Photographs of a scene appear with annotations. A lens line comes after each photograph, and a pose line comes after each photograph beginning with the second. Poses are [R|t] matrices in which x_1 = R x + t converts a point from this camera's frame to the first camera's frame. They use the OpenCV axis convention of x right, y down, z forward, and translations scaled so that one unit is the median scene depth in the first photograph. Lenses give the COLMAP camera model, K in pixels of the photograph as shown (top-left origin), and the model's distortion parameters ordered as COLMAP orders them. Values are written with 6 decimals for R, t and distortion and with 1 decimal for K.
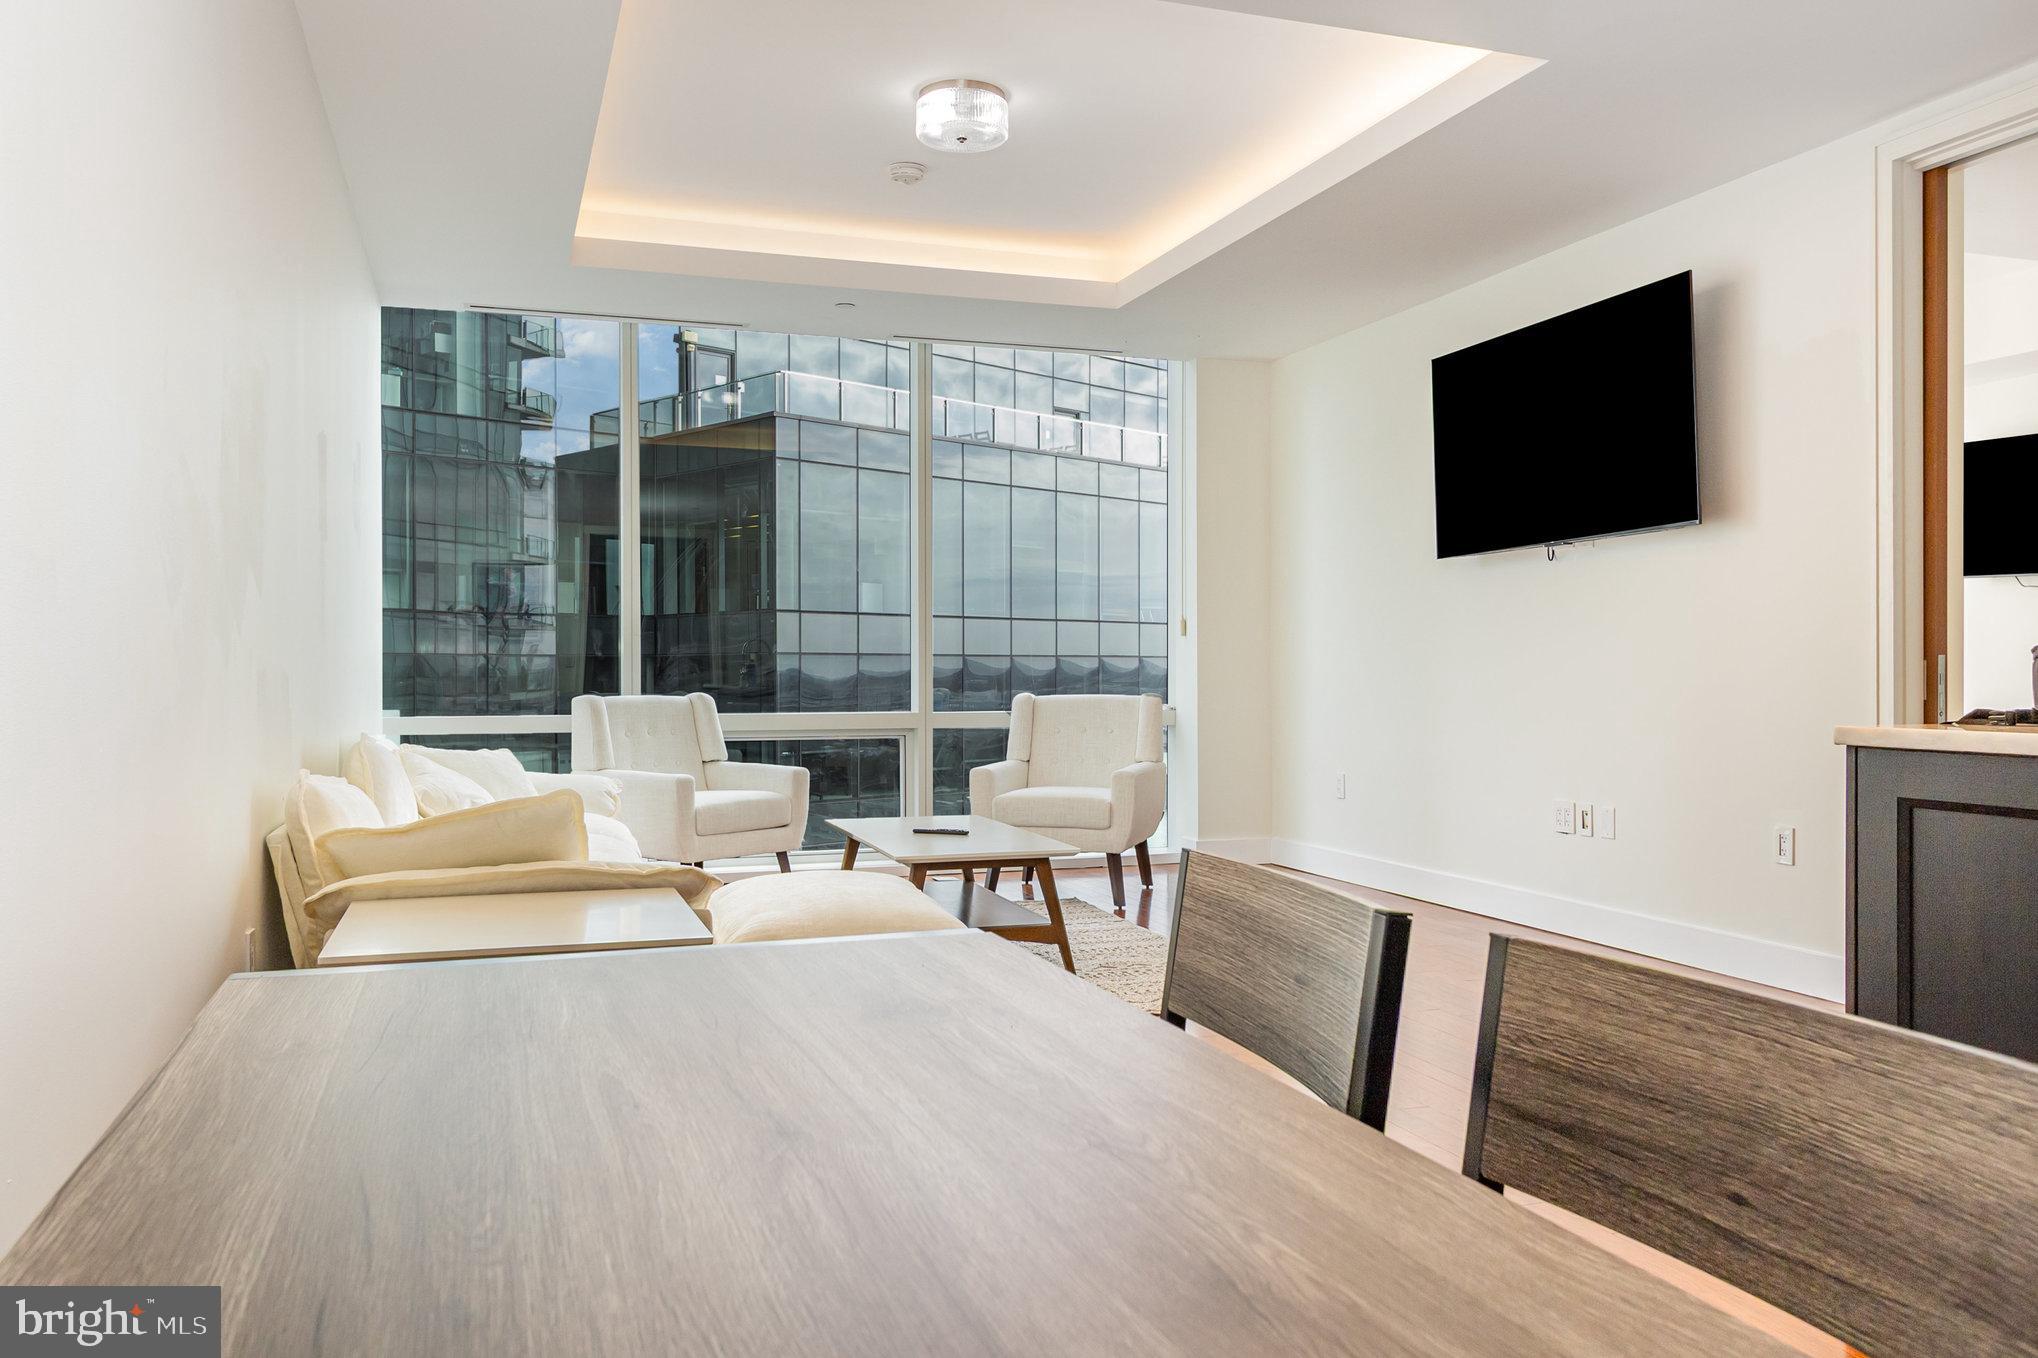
lens RADIAL K [[1543.4, 0, 1019.0], [0, 1543.4, 679.0], [0, 0, 1]] dist [0.000471, -0.002537]
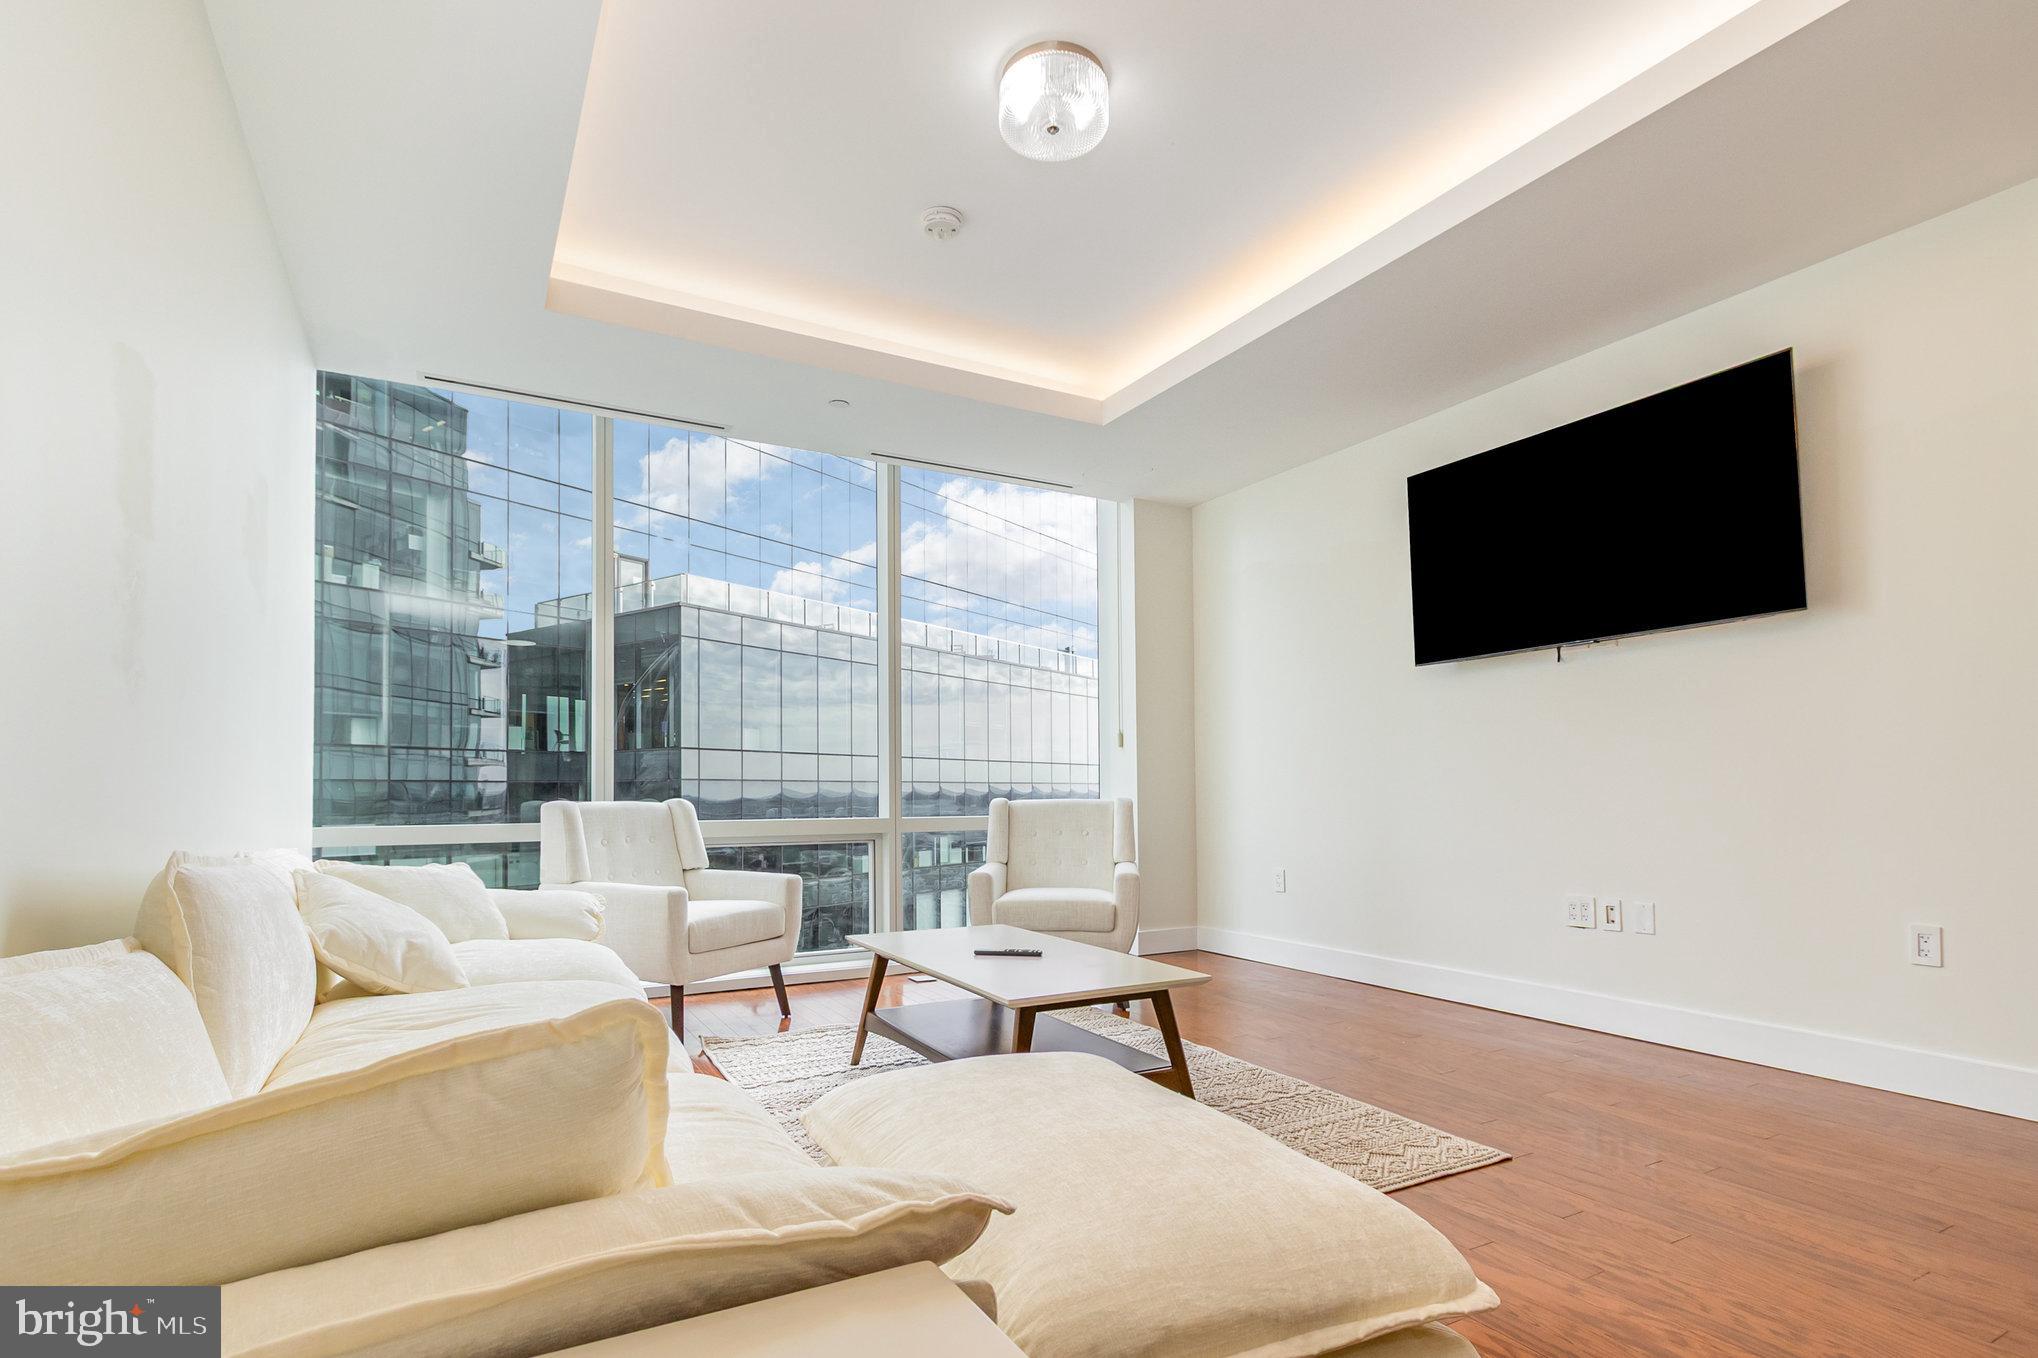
lens RADIAL K [[1002.6, 0, 1008.1], [0, 1002.6, 770.5], [0, 0, 1]] dist [0.002911, 0.000466]
pose [[0.984847, -0.001822, 0.173416, -0.115767], [0.006865, 0.999571, -0.028480, 0.010710], [-0.173290, 0.029239, 0.984437, 0.352160]]
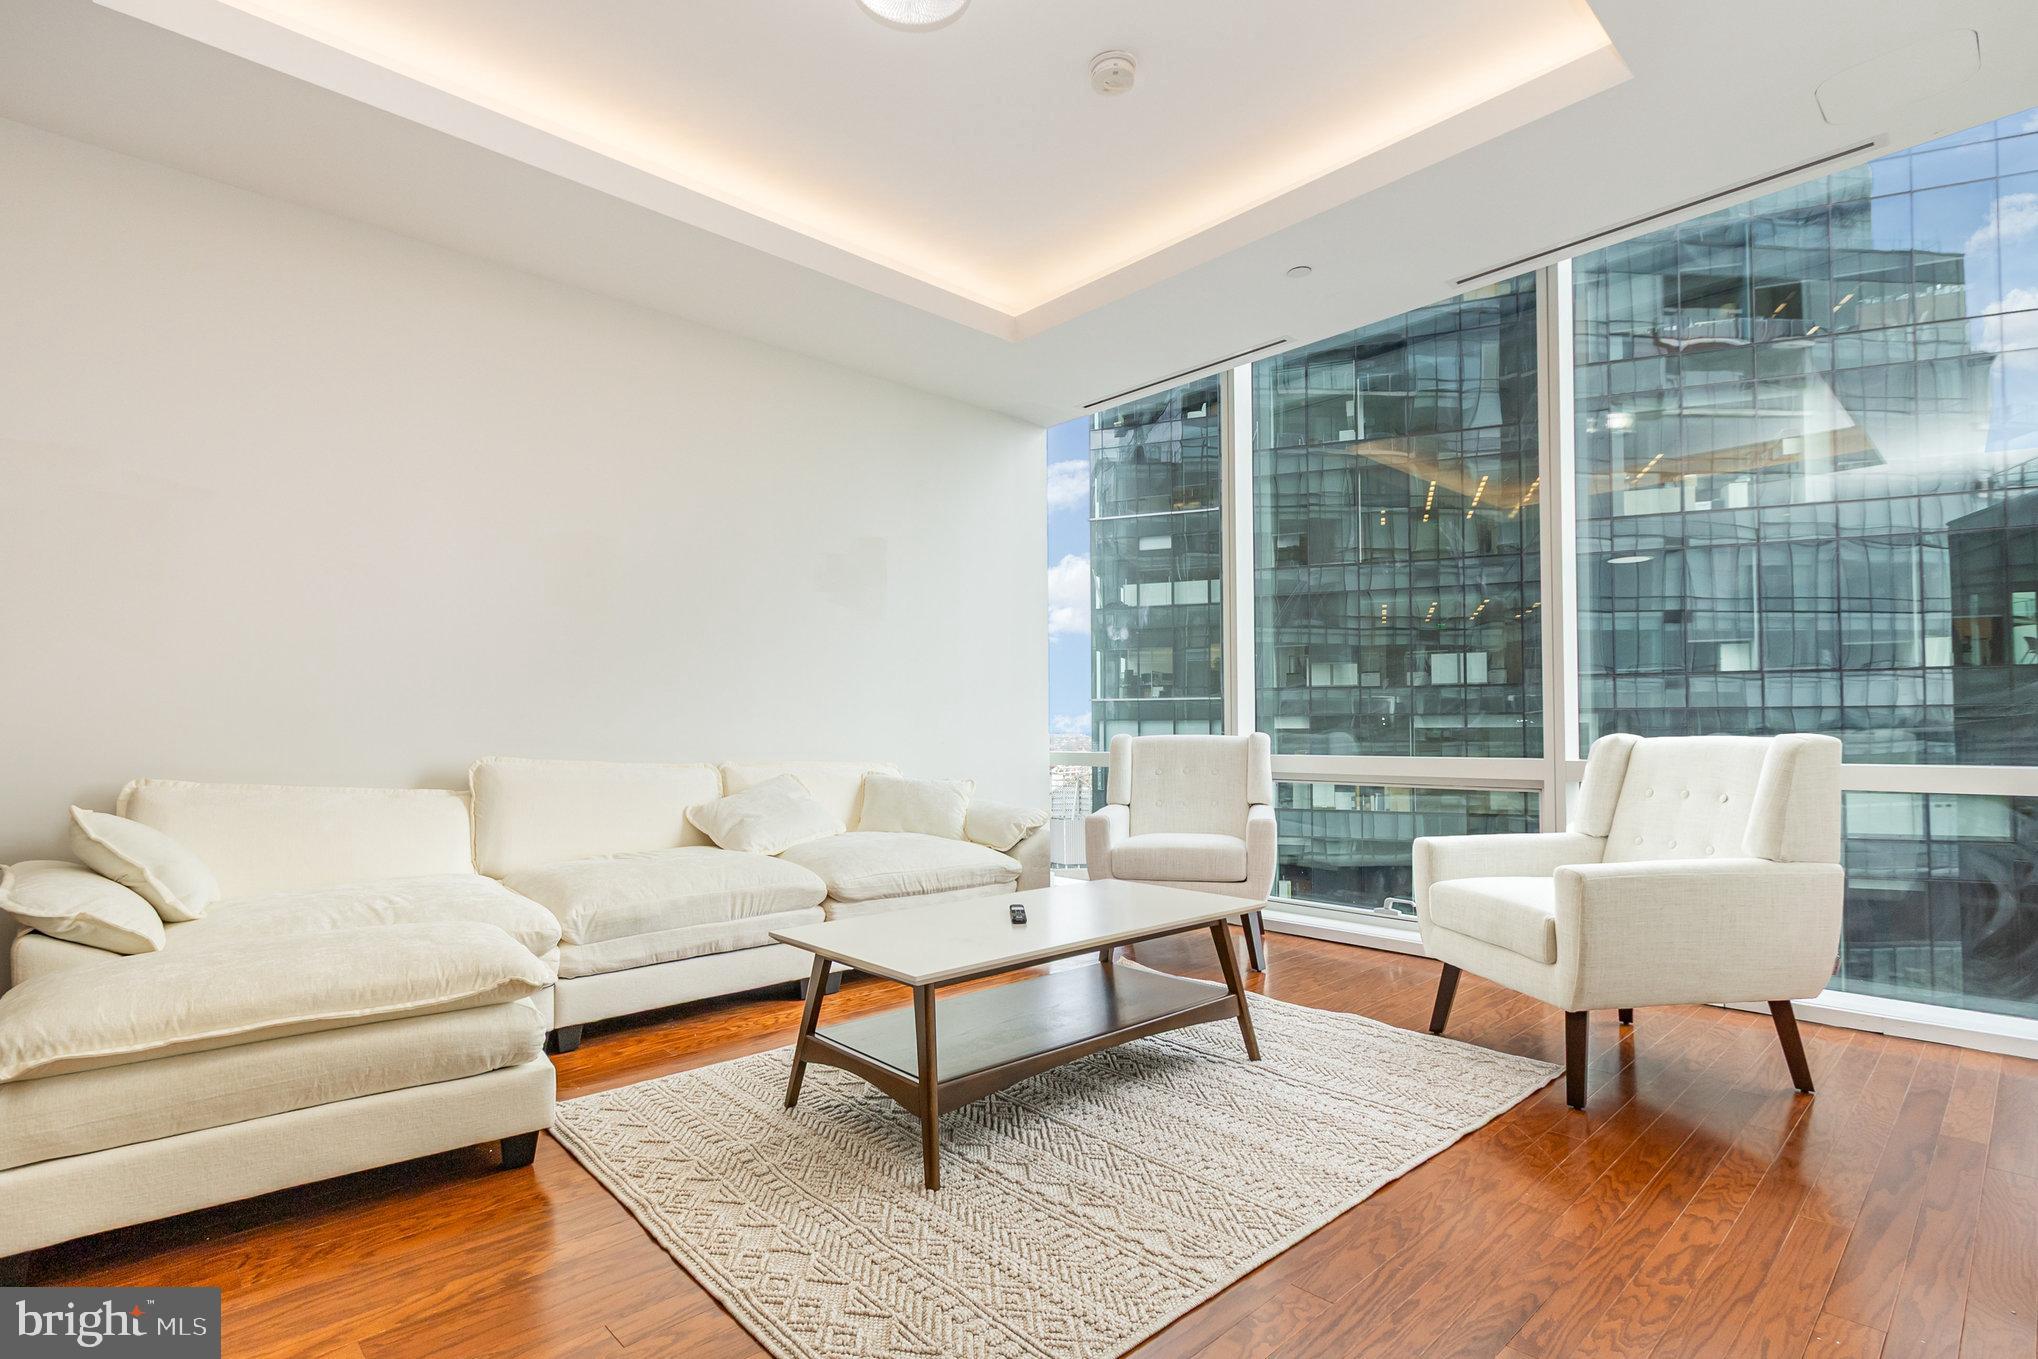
lens RADIAL K [[983.6, 0, 1018.1], [0, 983.6, 703.3], [0, 0, 1]] dist [0.004748, 0.000668]
pose [[0.407489, -0.026936, -0.912813, 0.305996], [0.000851, 0.999576, -0.029117, 0.008647], [0.913210, 0.011088, 0.407339, 0.634090]]
